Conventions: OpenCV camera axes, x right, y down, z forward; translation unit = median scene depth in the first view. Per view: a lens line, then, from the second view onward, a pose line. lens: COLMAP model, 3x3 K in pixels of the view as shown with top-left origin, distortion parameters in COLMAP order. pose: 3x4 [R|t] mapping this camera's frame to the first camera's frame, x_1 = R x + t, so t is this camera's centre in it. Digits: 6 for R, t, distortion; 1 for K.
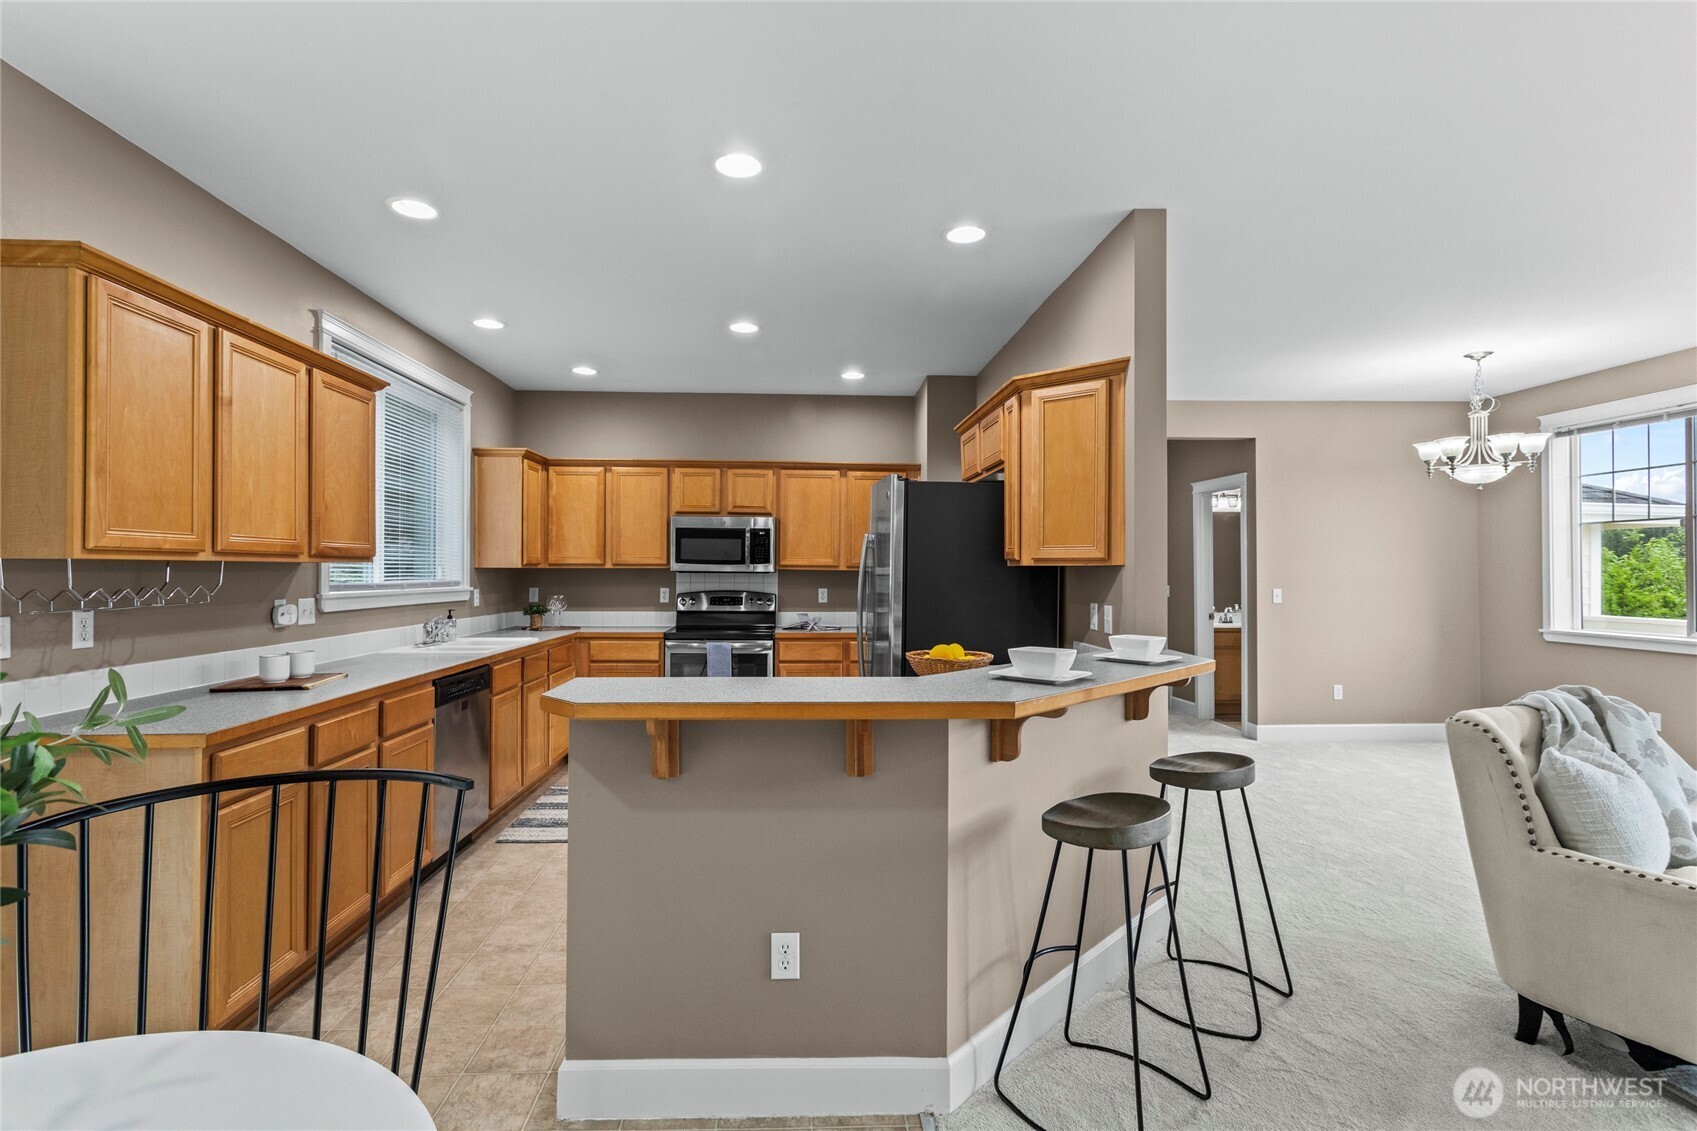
lens RADIAL K [[805.4, 0, 840.9], [0, 805.4, 567.5], [0, 0, 1]] dist [0.004551, -0.000895]
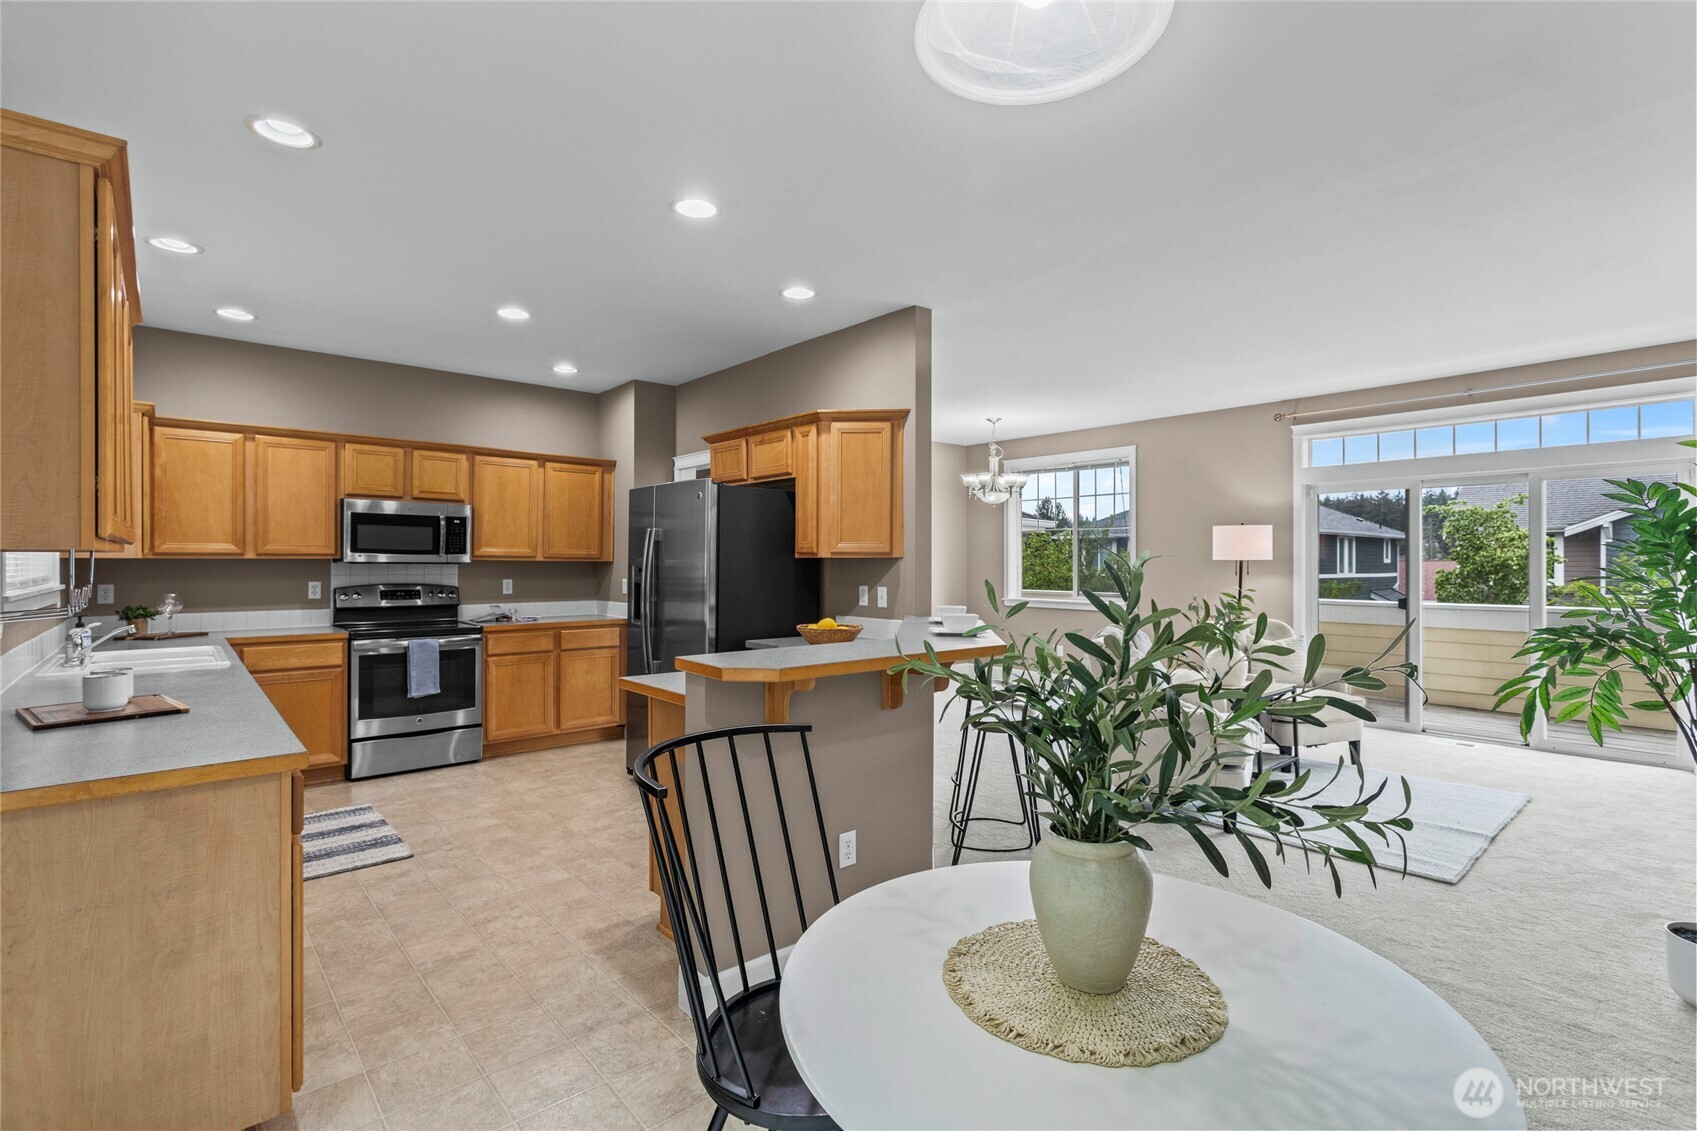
lens RADIAL K [[805.4, 0, 836.7], [0, 805.4, 564.7], [0, 0, 1]] dist [0.004551, -0.000895]
pose [[0.781494, -0.003985, 0.623900, -0.369958], [-0.001658, 0.999963, 0.008464, -0.000915], [-0.623910, -0.007649, 0.781459, -0.013133]]
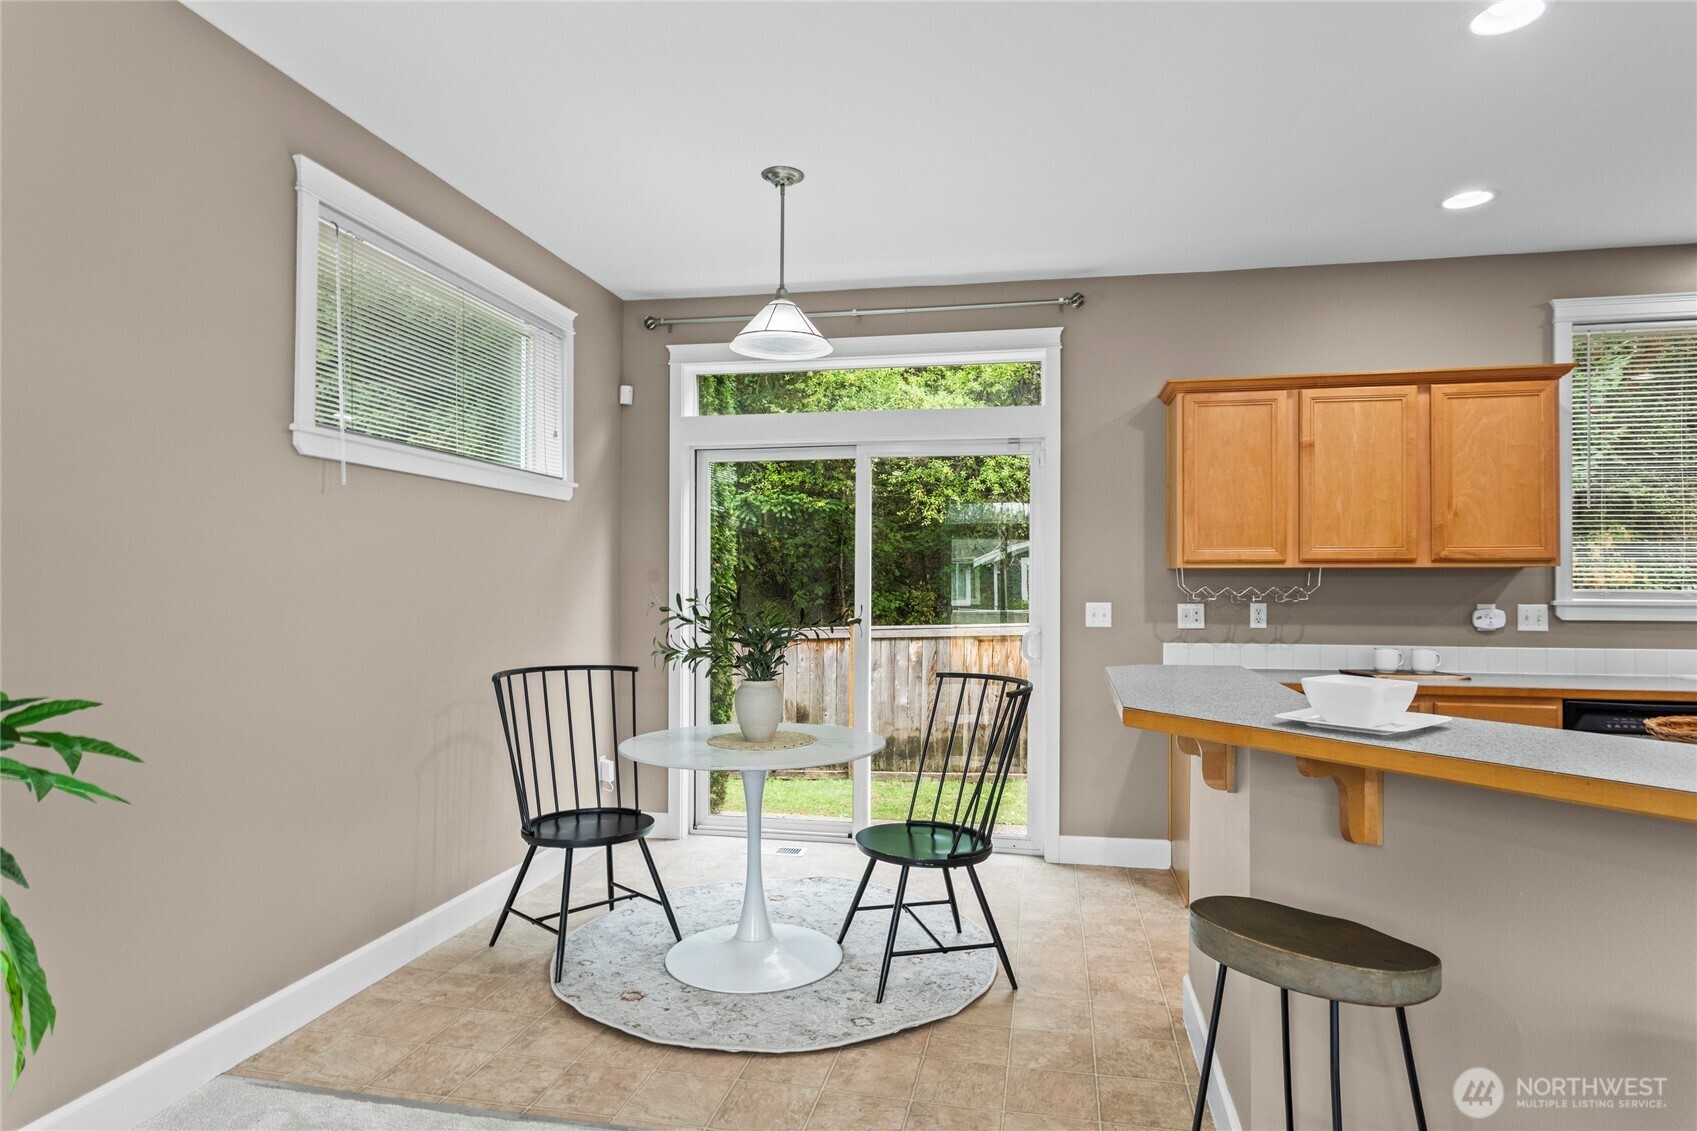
lens RADIAL K [[1050.6, 0, 847.3], [0, 1050.6, 572.3], [0, 0, 1]] dist [0.000337, 0.000090]
pose [[-0.245190, -0.011406, -0.969408, 0.496869], [0.003454, 0.999914, -0.012638, 0.008671], [0.969469, -0.006447, -0.245129, 0.330754]]
